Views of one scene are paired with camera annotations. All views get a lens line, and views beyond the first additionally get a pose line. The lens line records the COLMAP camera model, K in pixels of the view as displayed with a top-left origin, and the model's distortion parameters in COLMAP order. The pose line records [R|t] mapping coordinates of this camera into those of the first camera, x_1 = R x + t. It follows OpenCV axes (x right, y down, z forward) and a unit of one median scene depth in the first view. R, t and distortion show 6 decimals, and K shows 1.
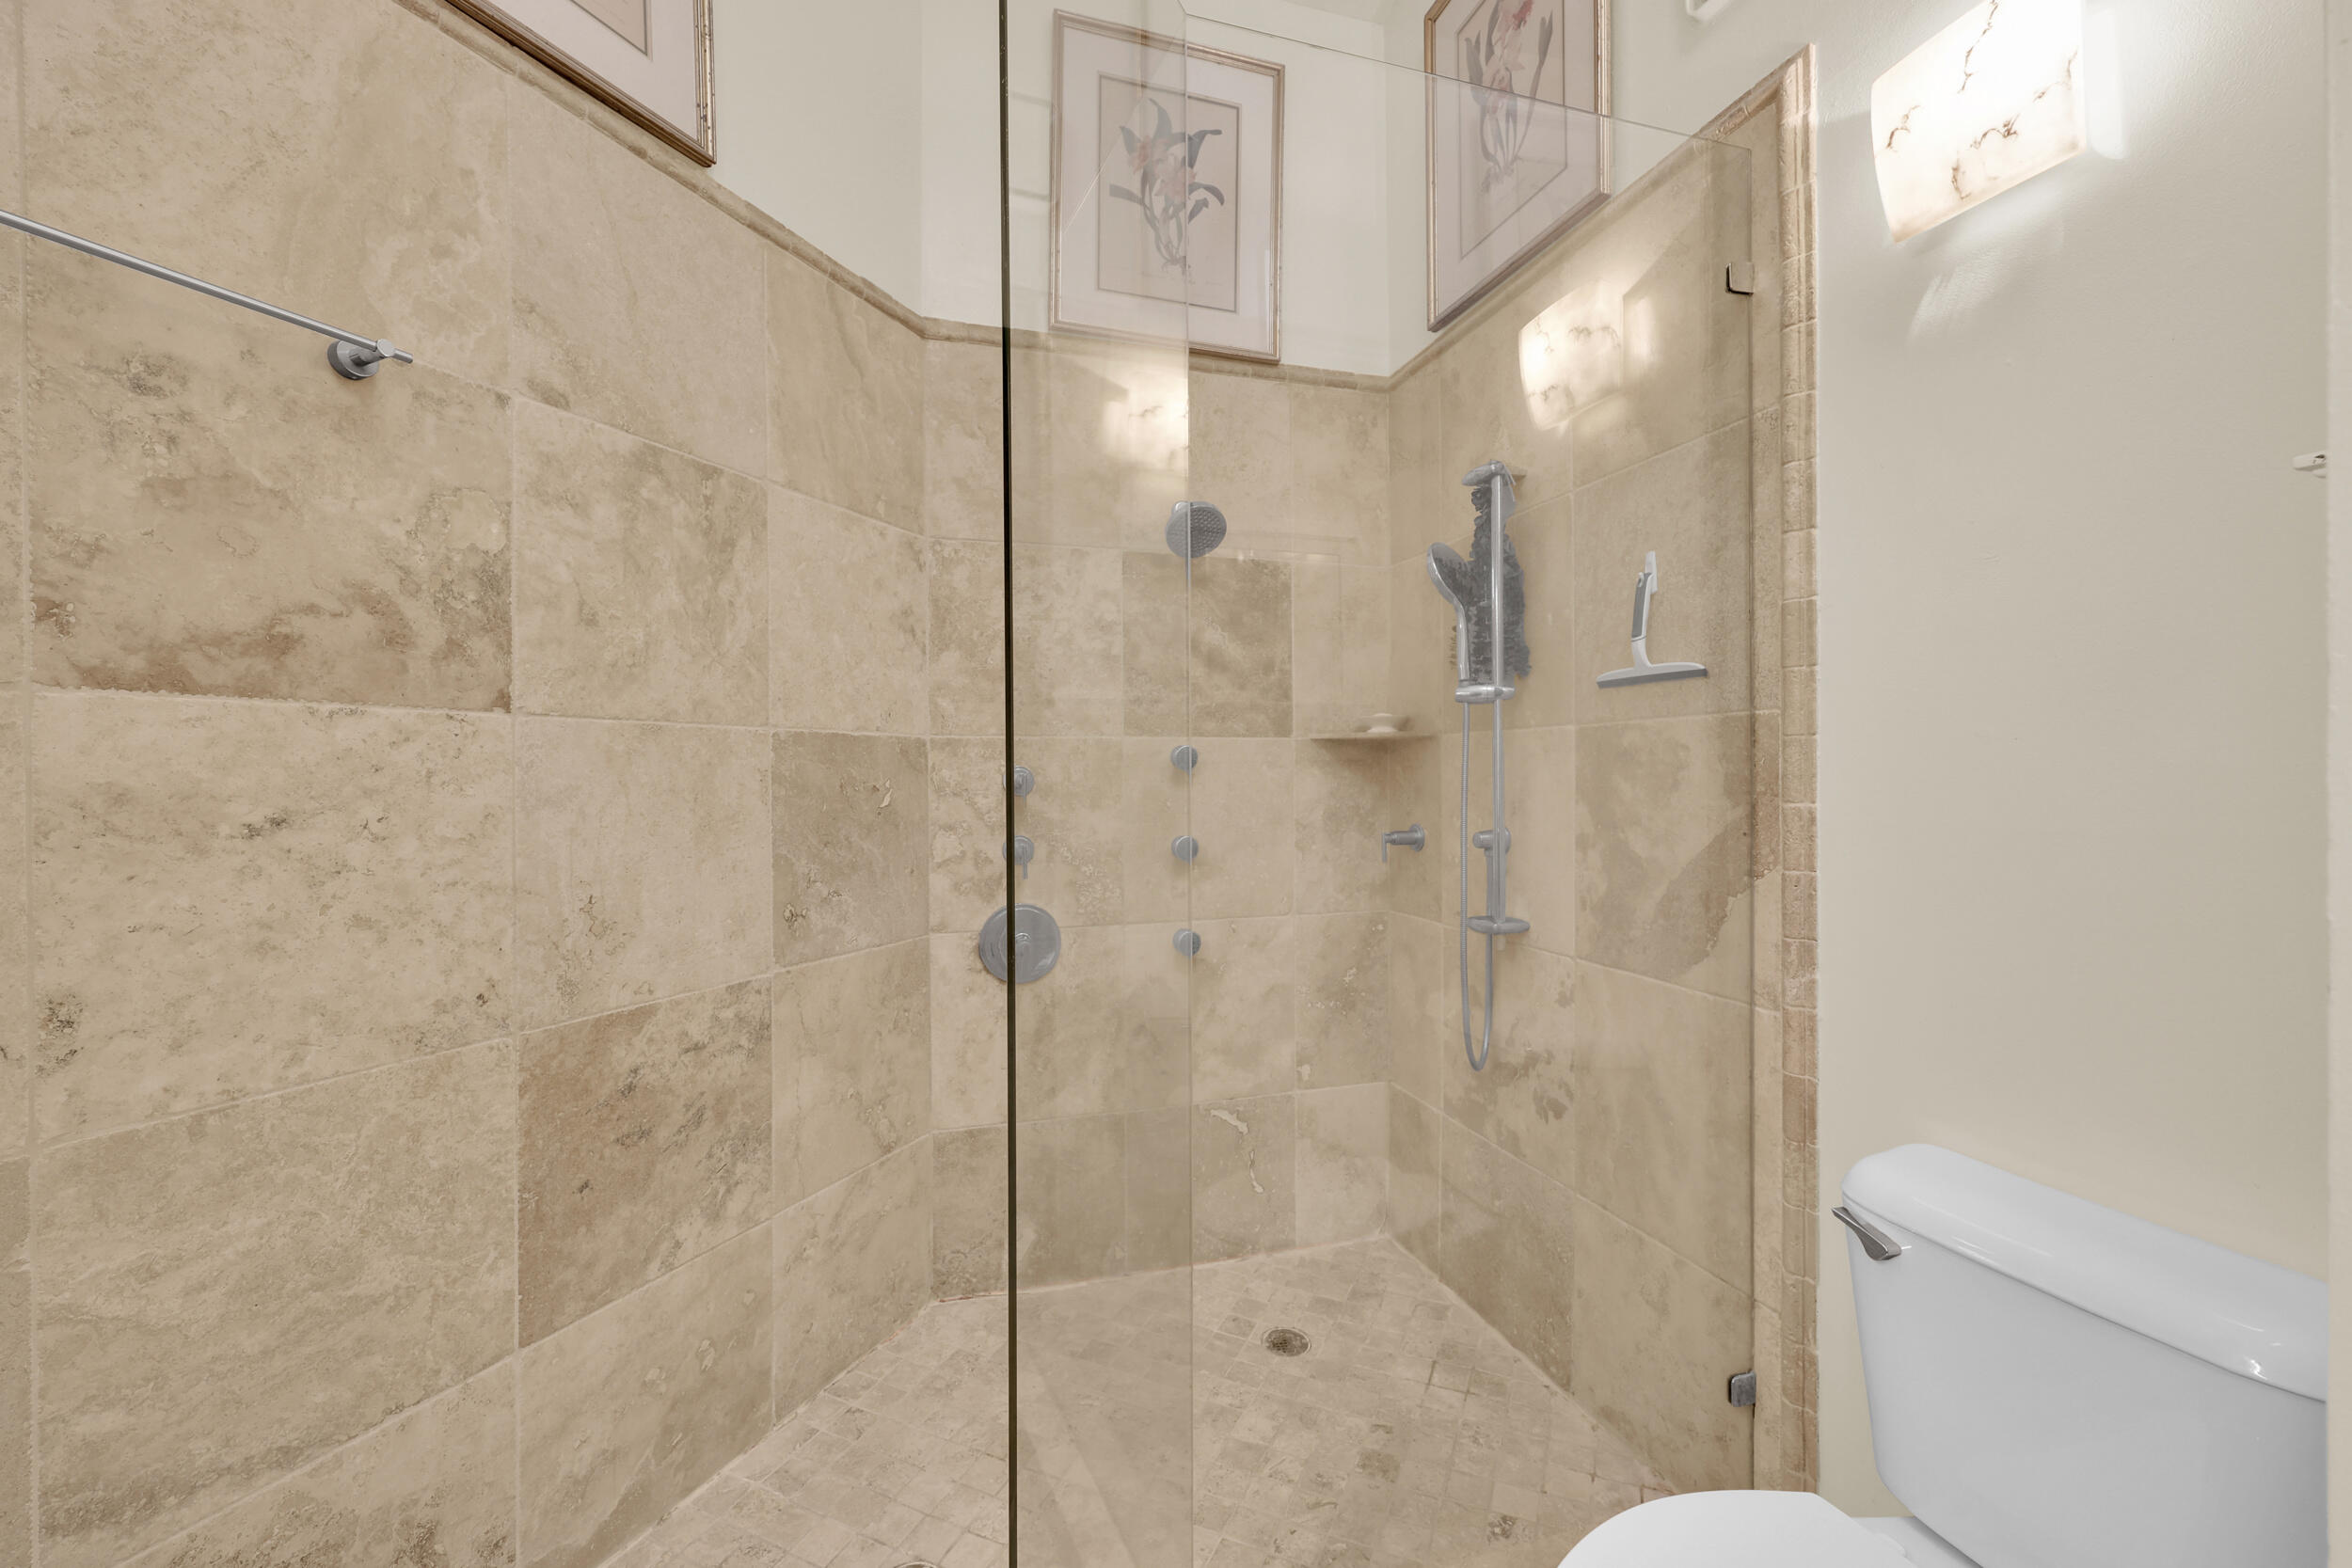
lens RADIAL K [[957.4, 0, 1174.9], [0, 957.4, 779.0], [0, 0, 1]] dist [0.002921, 0.000215]
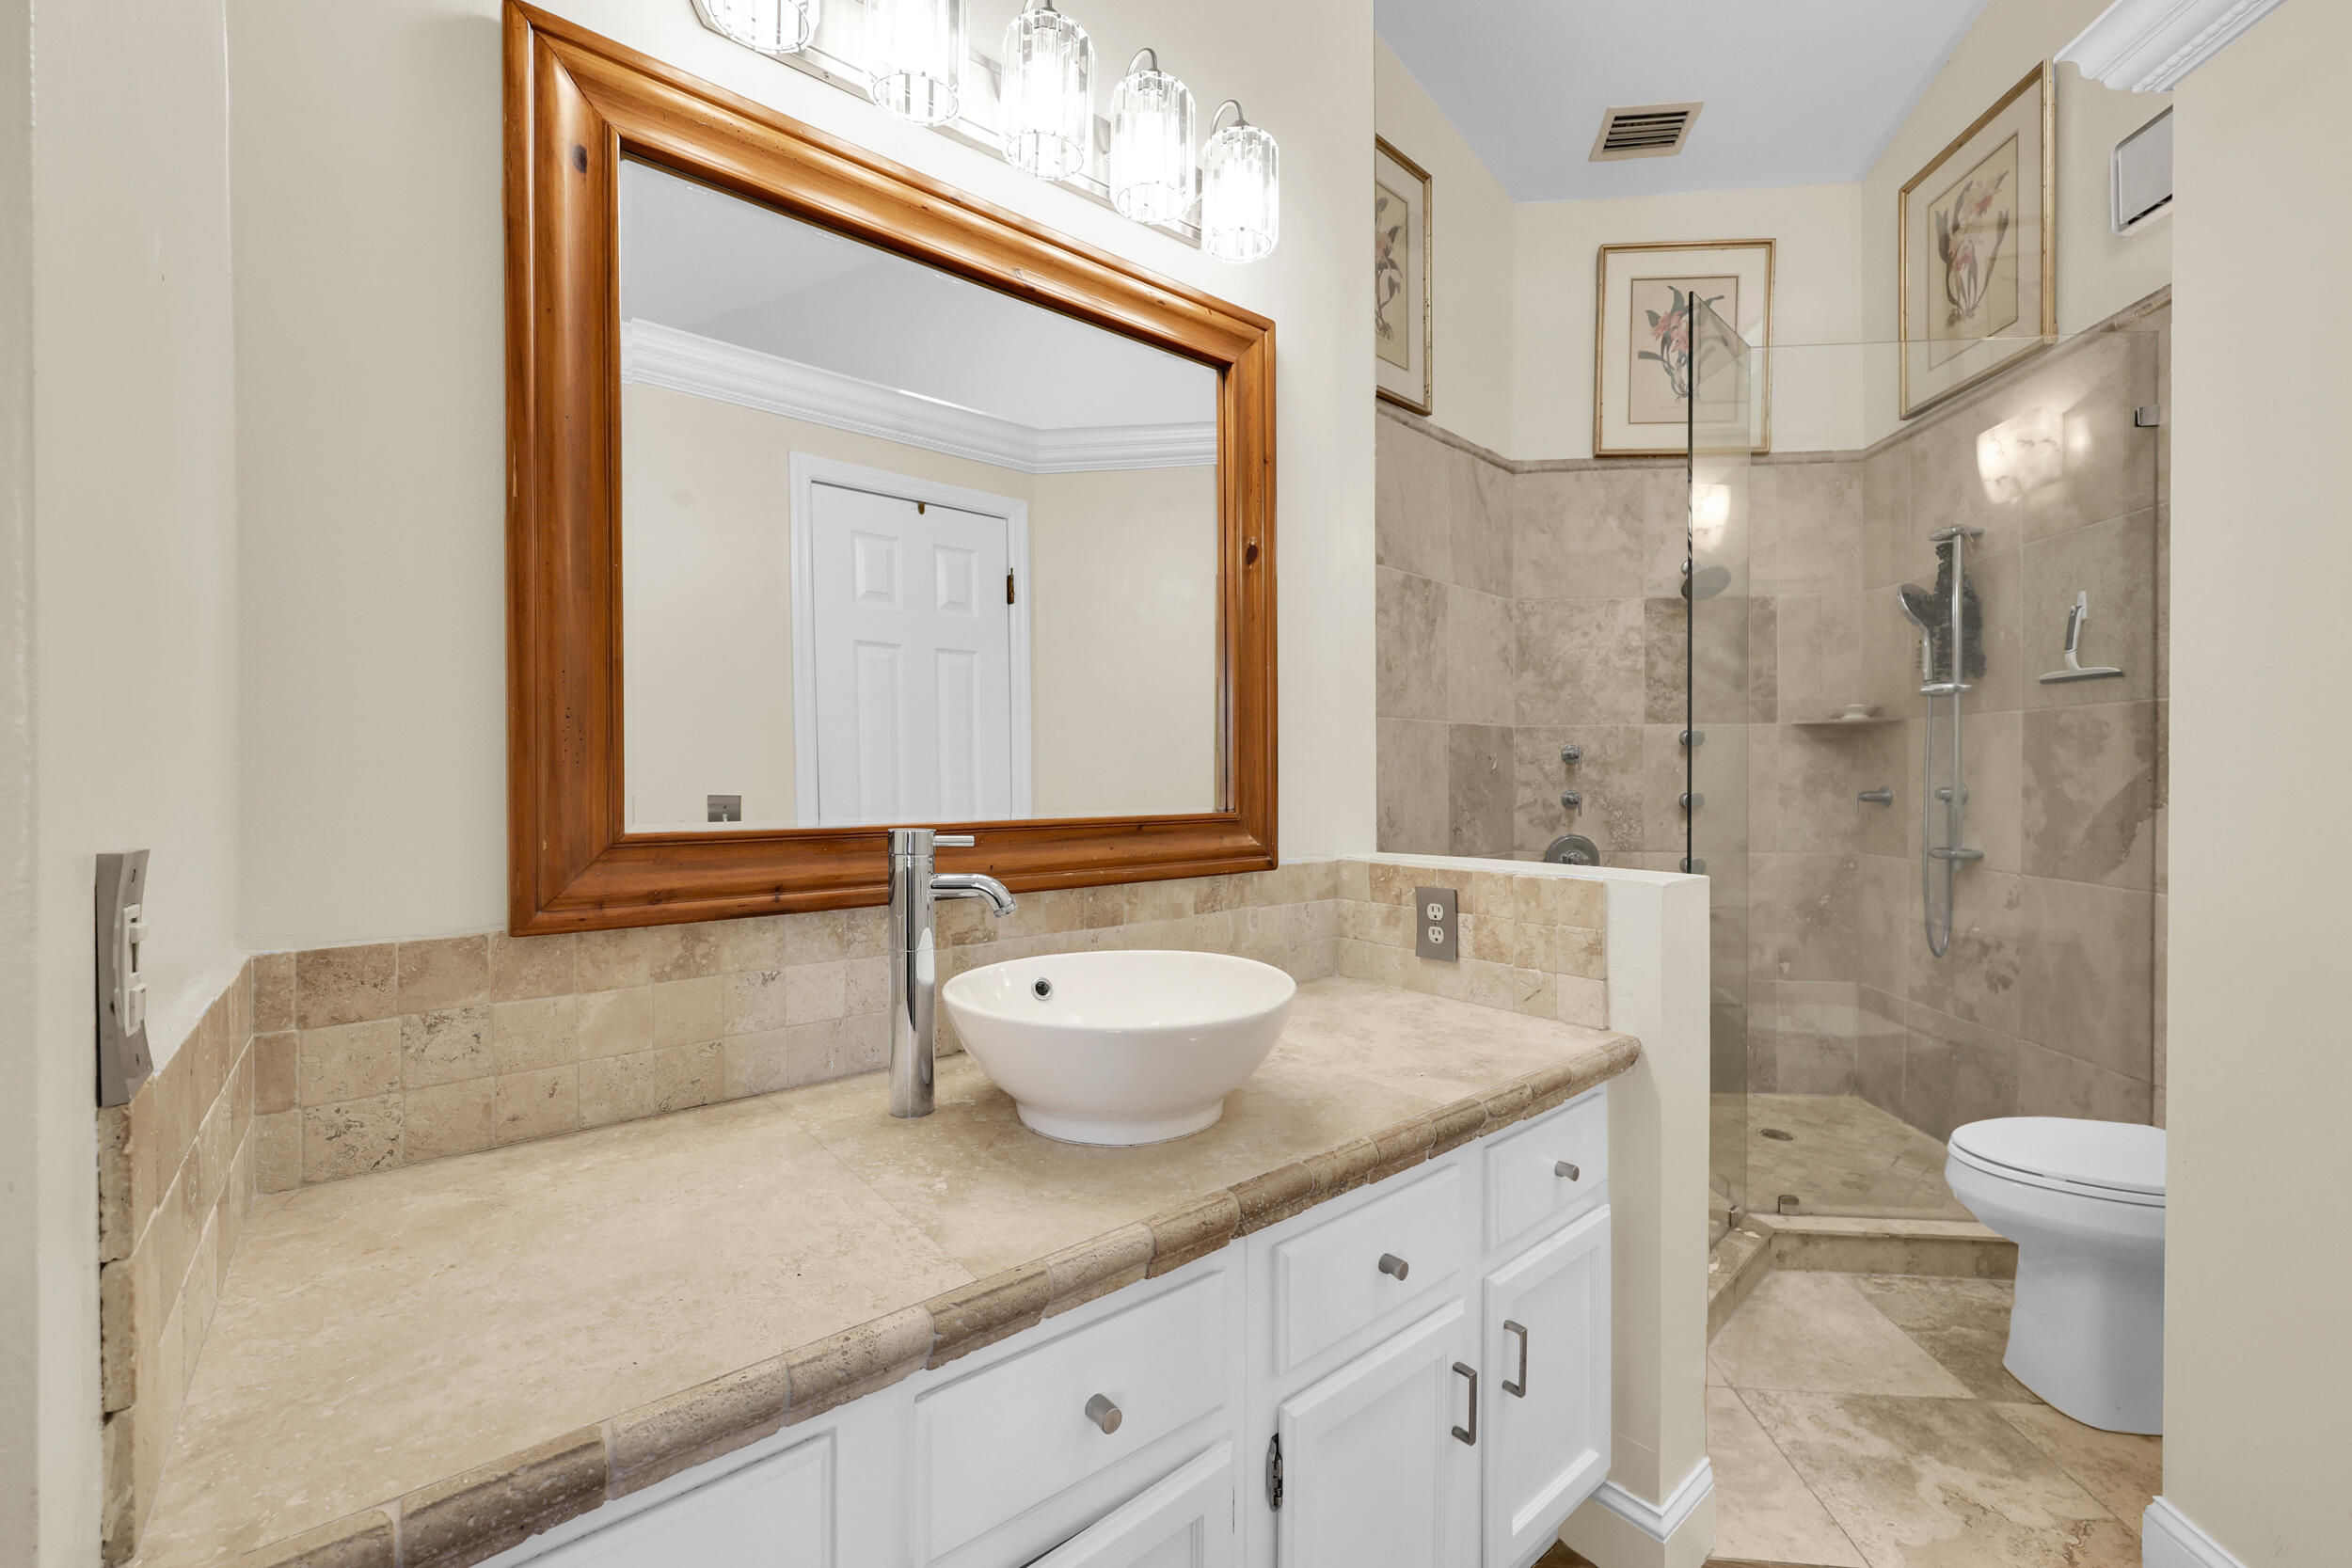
lens RADIAL K [[957.4, 0, 1178.4], [0, 957.4, 779.5], [0, 0, 1]] dist [0.002921, 0.000215]
pose [[0.927919, 0.006475, -0.372724, -0.197616], [-0.004644, 0.999972, 0.005810, 0.040735], [0.372752, -0.003660, 0.927924, -0.732570]]
